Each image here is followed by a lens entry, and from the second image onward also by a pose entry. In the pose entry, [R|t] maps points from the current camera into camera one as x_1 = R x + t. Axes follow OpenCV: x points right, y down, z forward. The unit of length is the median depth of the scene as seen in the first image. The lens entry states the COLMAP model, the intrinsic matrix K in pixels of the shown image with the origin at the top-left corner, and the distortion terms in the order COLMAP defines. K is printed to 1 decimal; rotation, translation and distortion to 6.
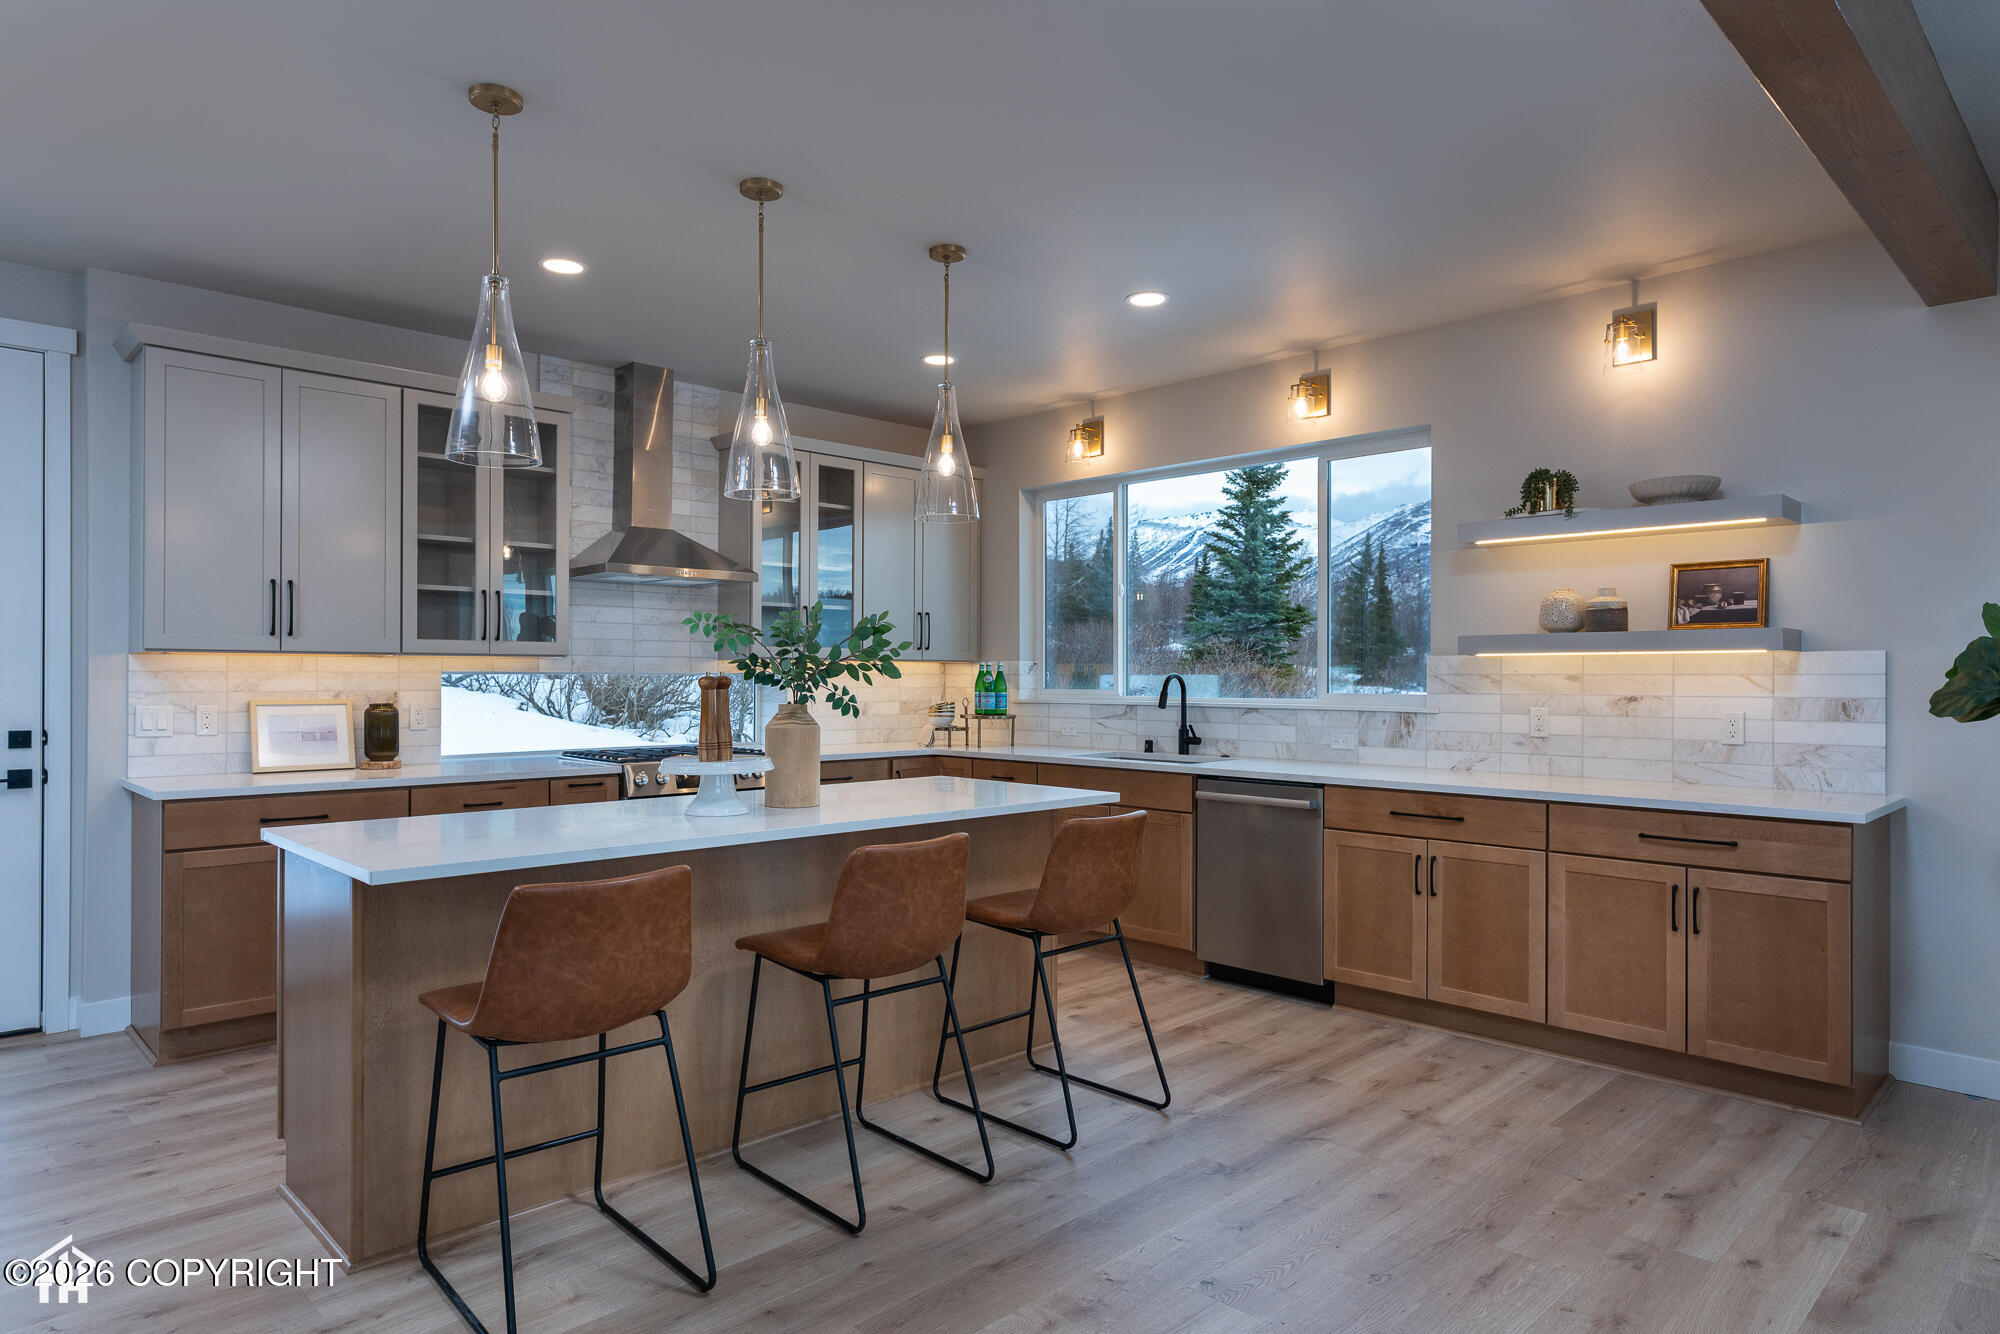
lens RADIAL K [[1178.5, 0, 1000.0], [0, 1178.5, 667.0], [0, 0, 1]] dist [-0.006365, 0.000555]
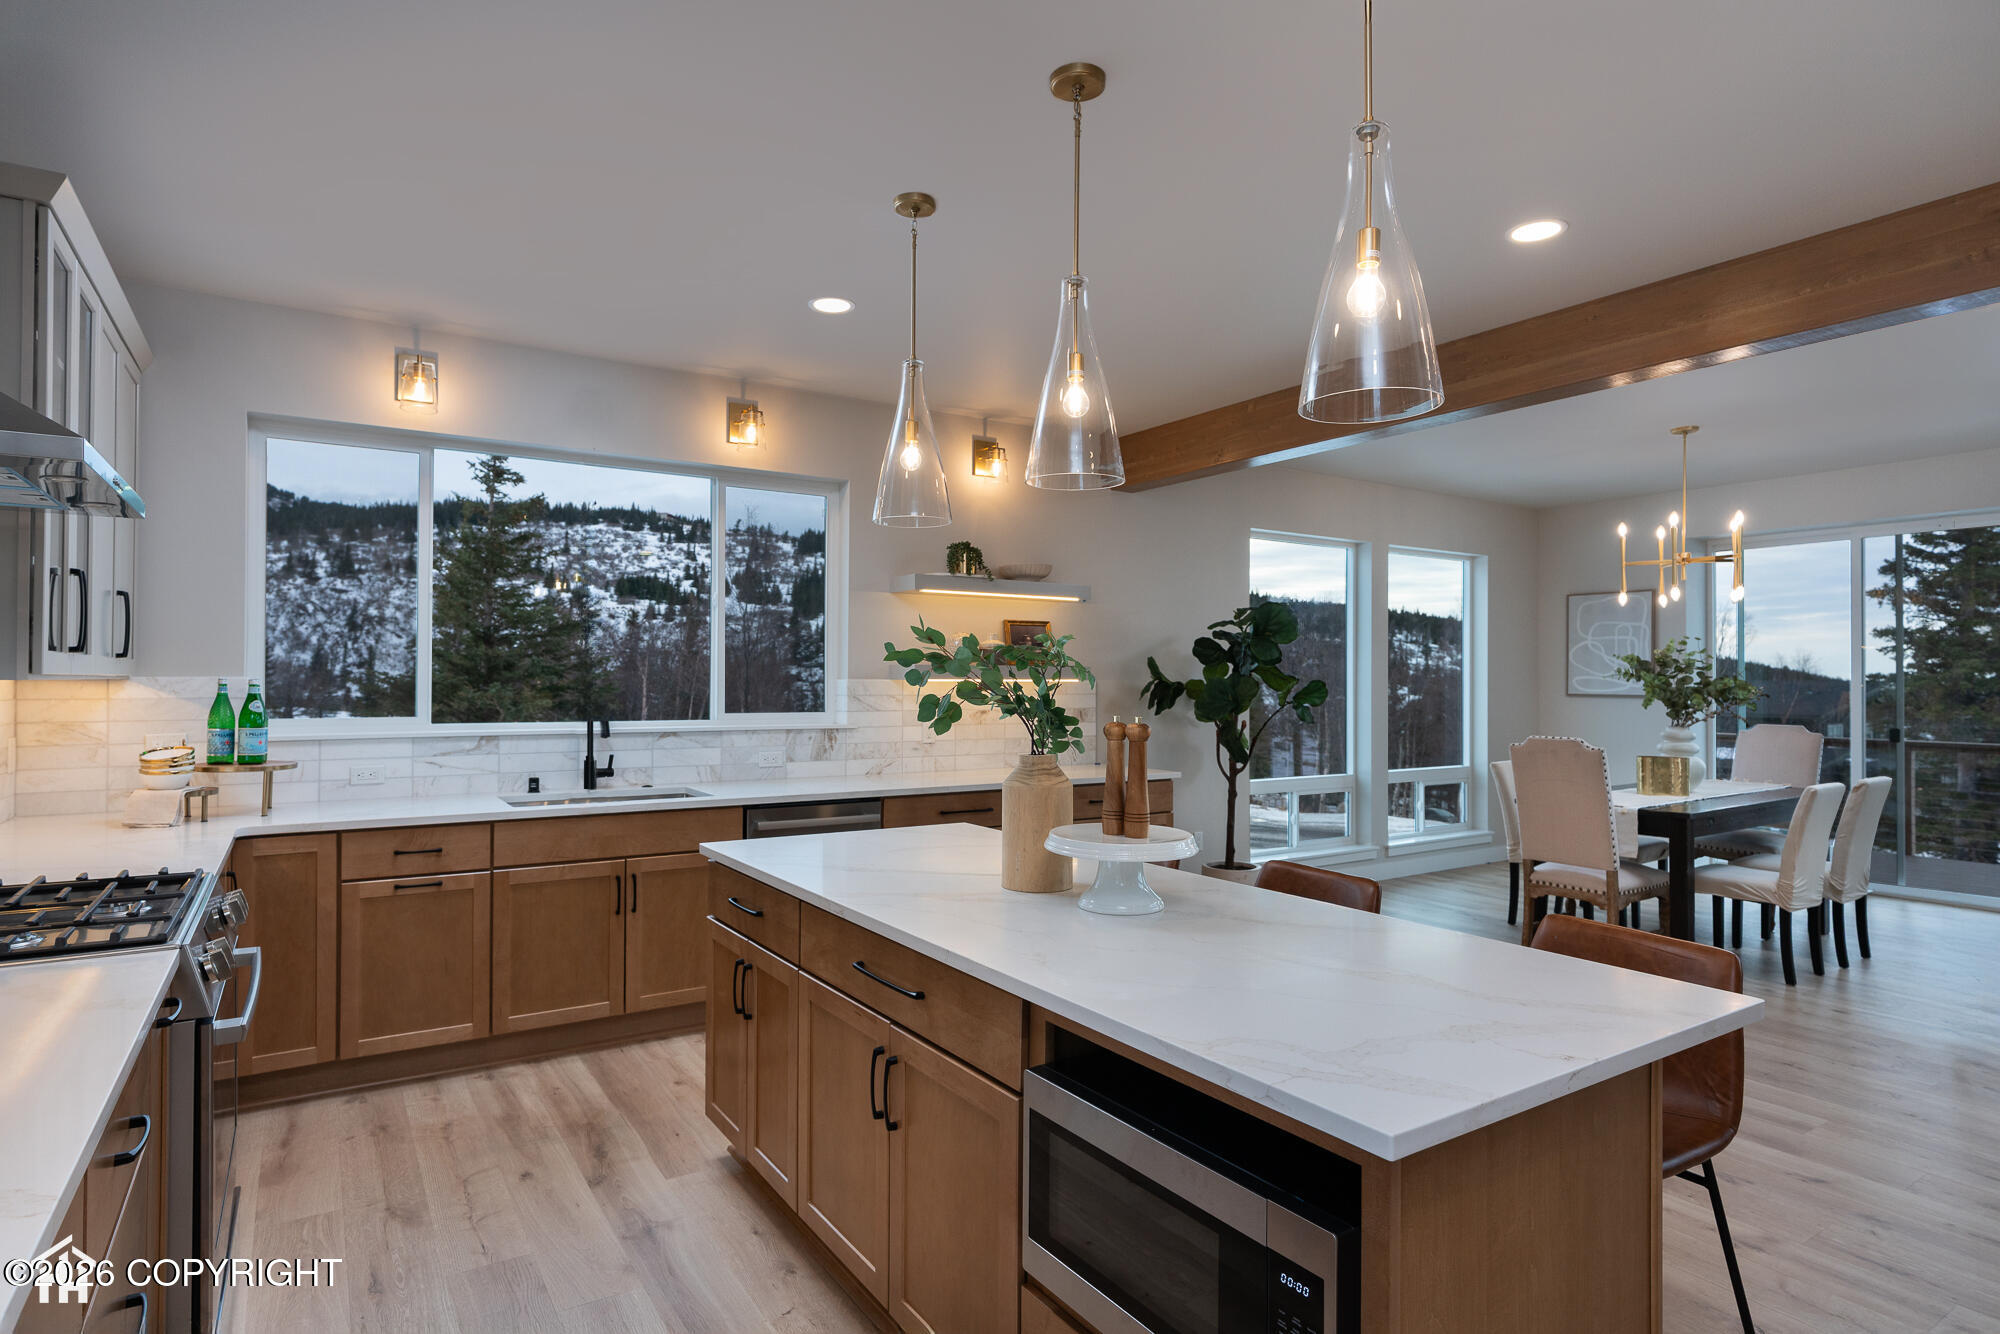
lens RADIAL K [[1047.8, 0, 1000.0], [0, 1047.8, 667.0], [0, 0, 1]] dist [-0.000213, 0.000089]
pose [[0.190227, 0.012865, 0.981656, -0.672546], [-0.011442, 0.999875, -0.010886, -0.013102], [-0.981673, -0.009161, 0.190350, 0.700532]]
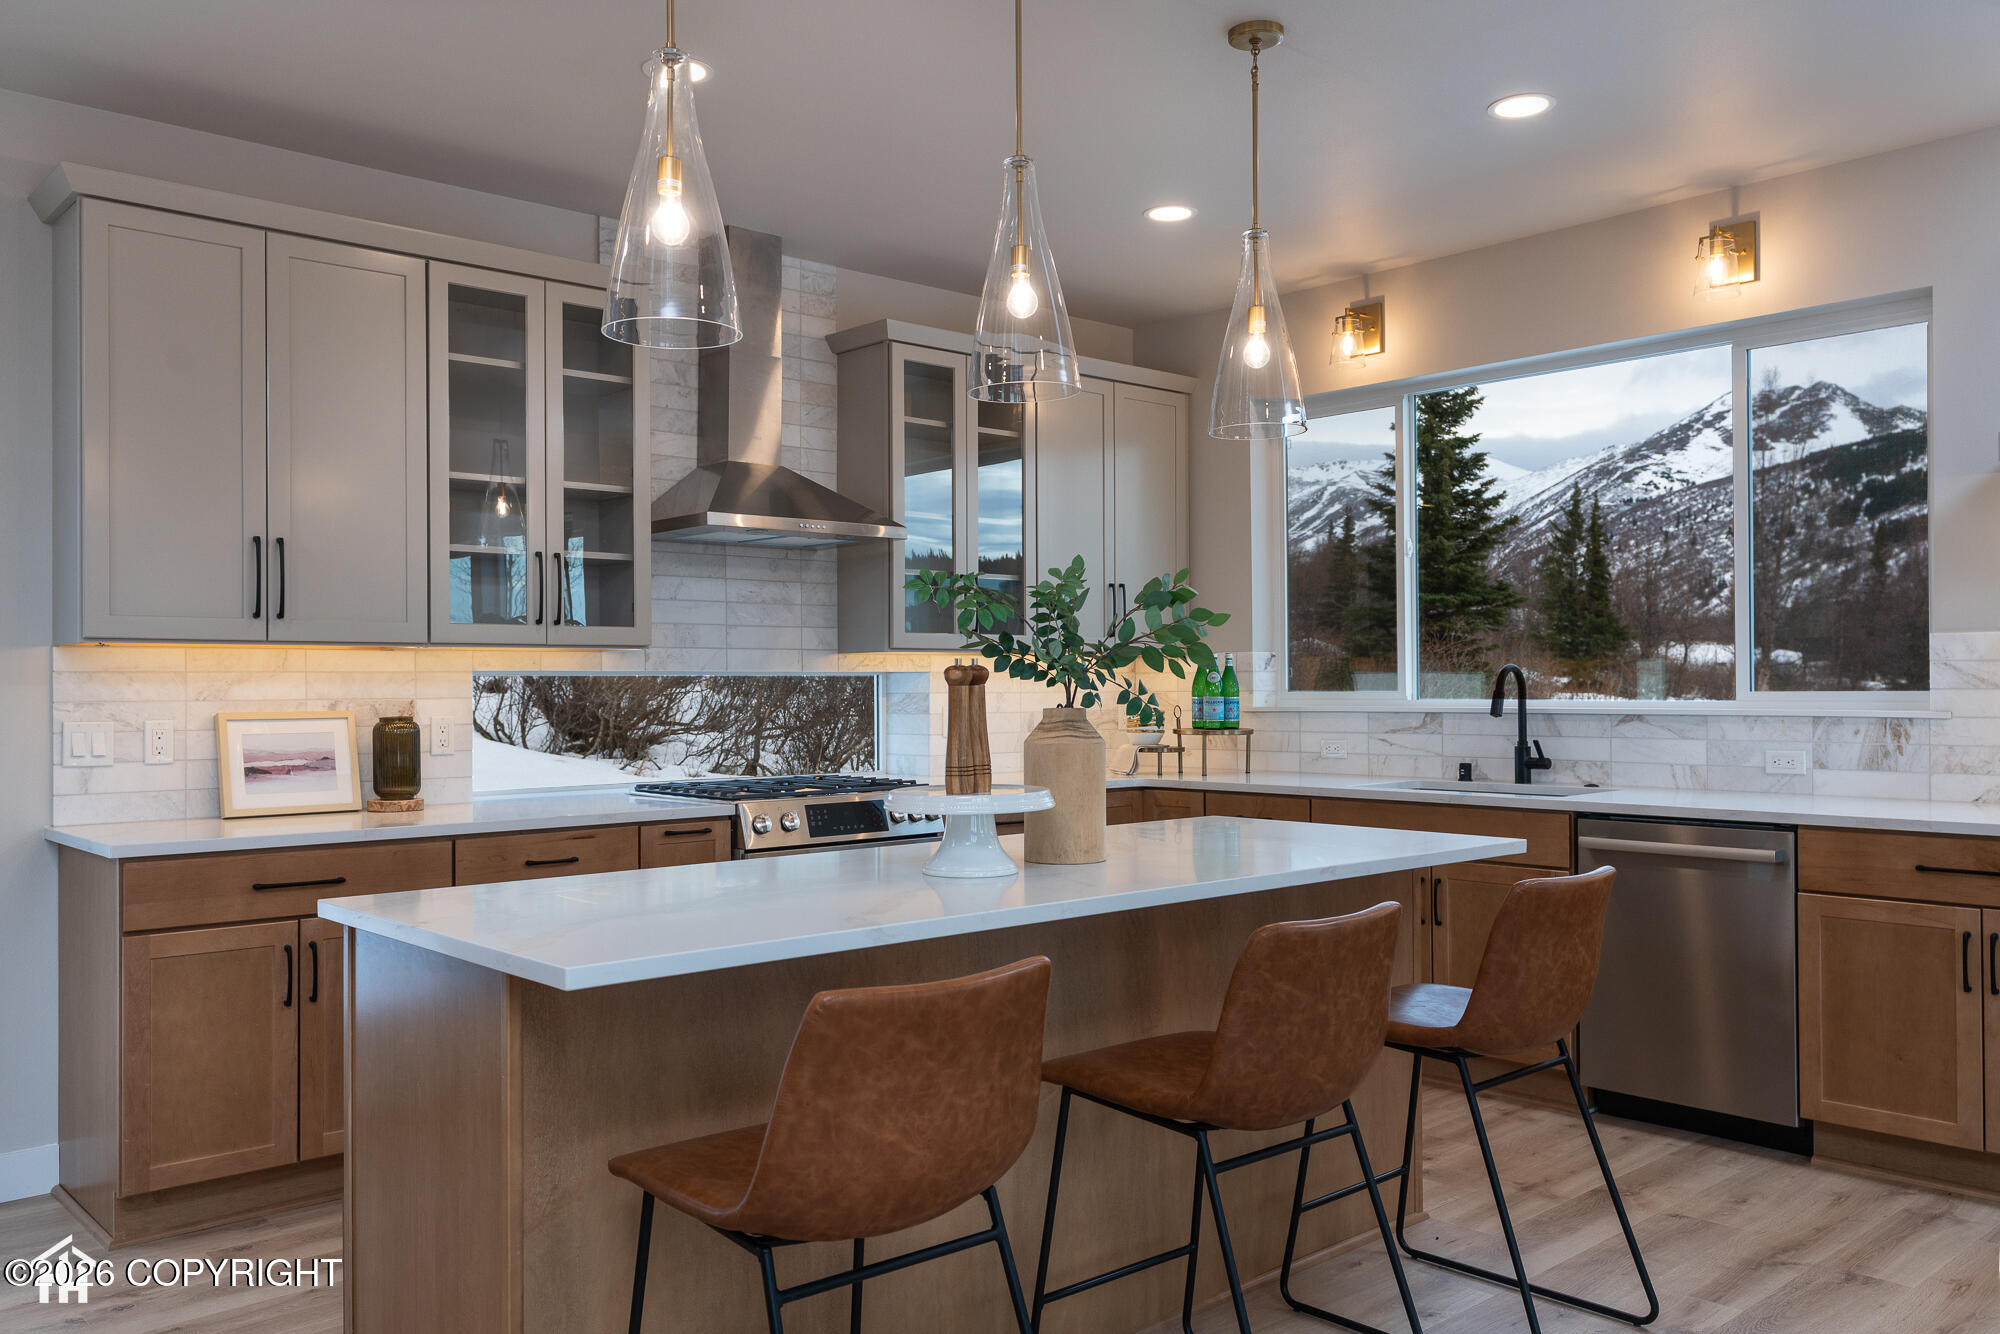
lens RADIAL K [[1585.9, 0, 1000.0], [0, 1585.9, 667.0], [0, 0, 1]] dist [0.007385, -0.003889]
pose [[0.999166, -0.009668, -0.039673, -0.138235], [0.009511, 0.999946, -0.004138, 0.009205], [0.039711, 0.003757, 0.999204, 0.081998]]
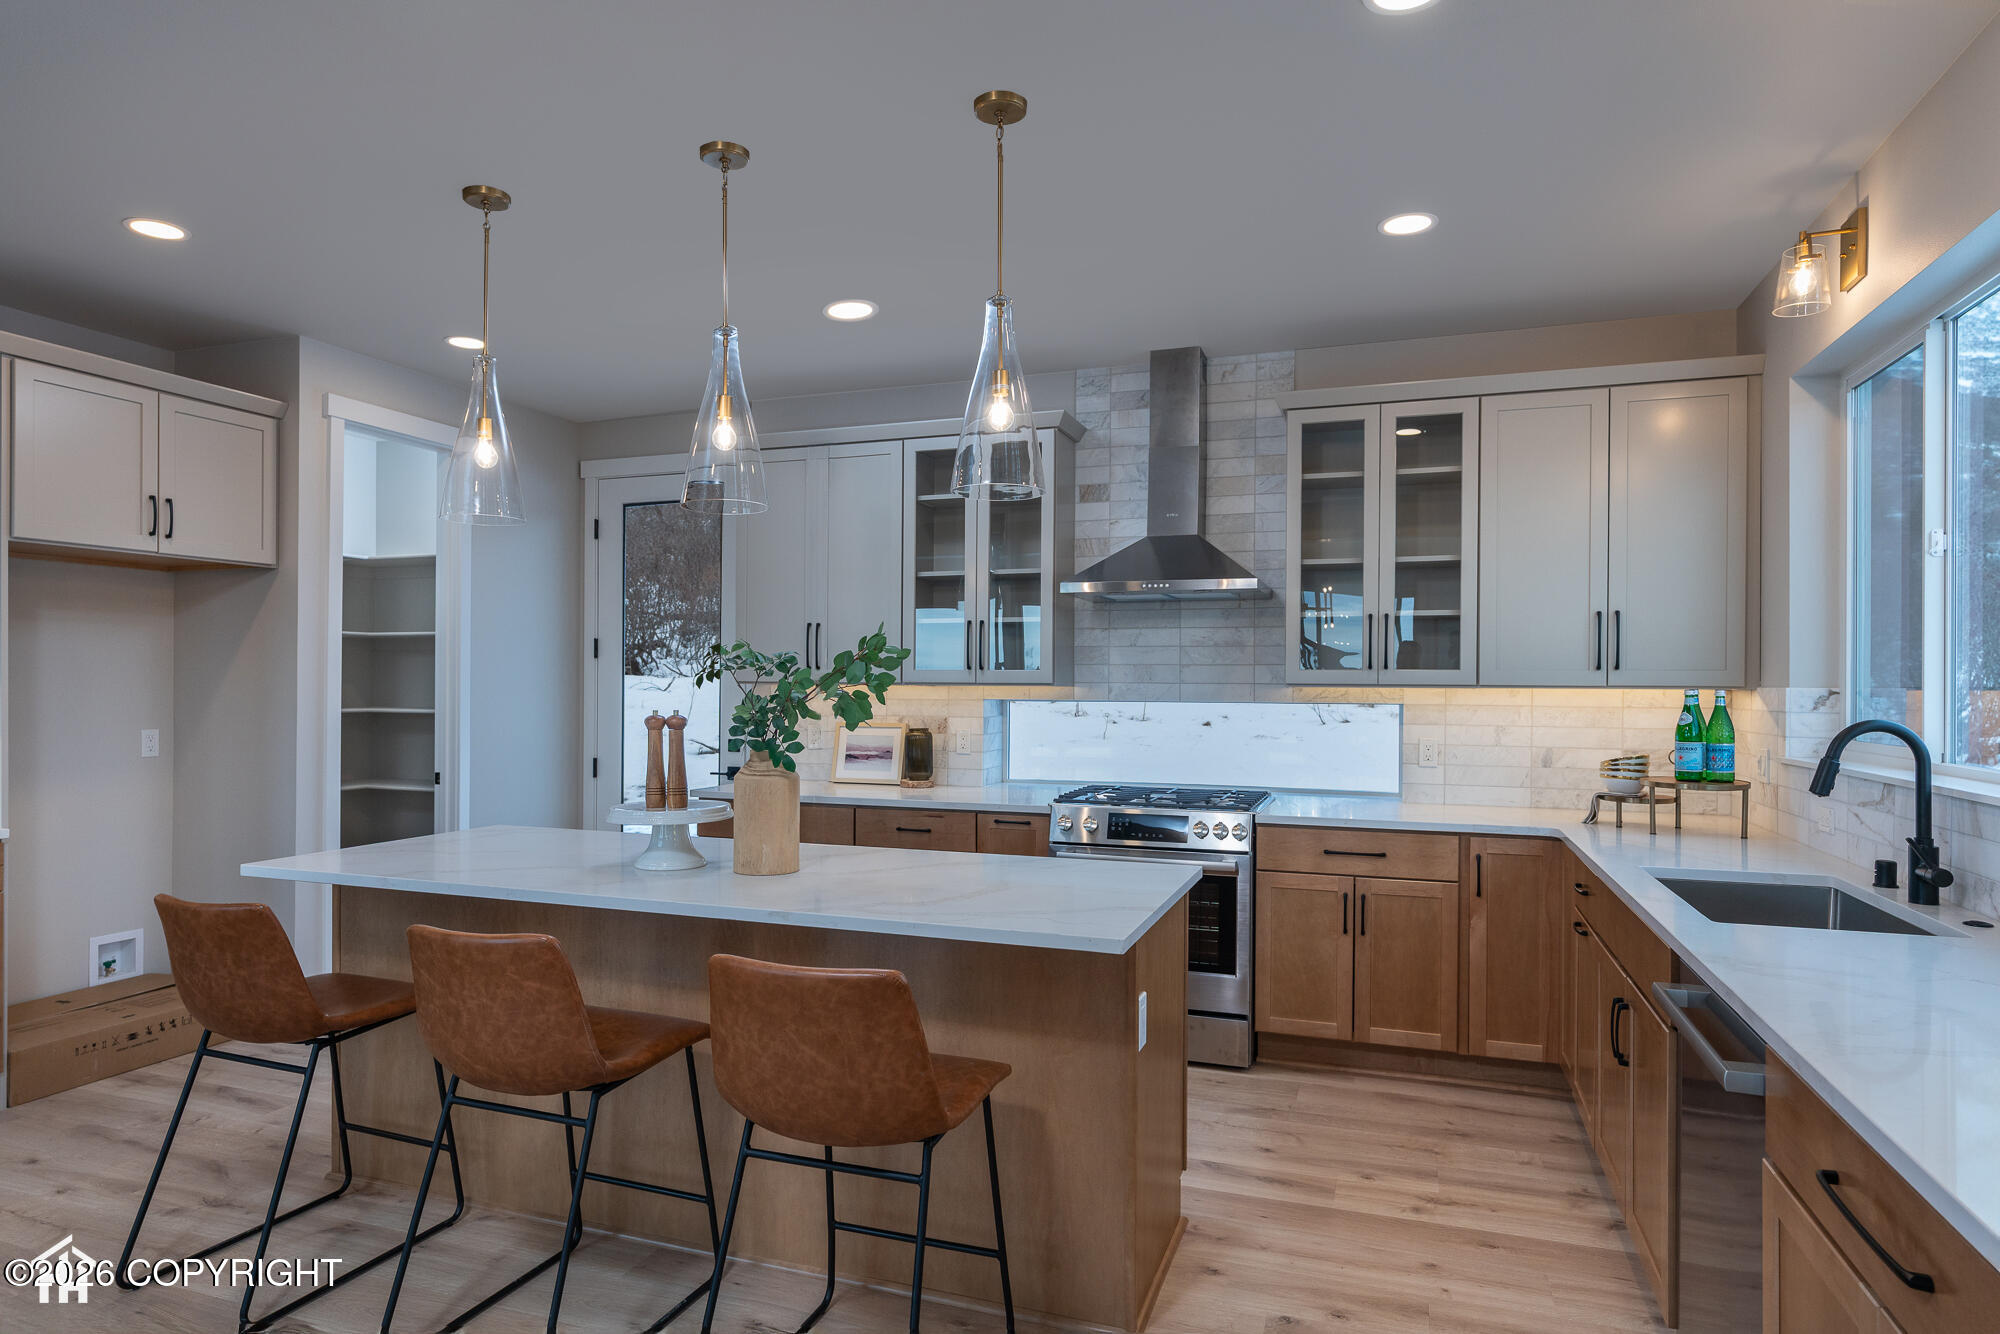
lens RADIAL K [[1142.7, 0, 986.9], [0, 1142.7, 684.4], [0, 0, 1]] dist [-0.002195, 0.001765]
pose [[0.430939, 0.000790, -0.902381, 0.489359], [0.002429, 0.999995, 0.002036, -0.012698], [0.902378, -0.003069, 0.430935, 0.619687]]
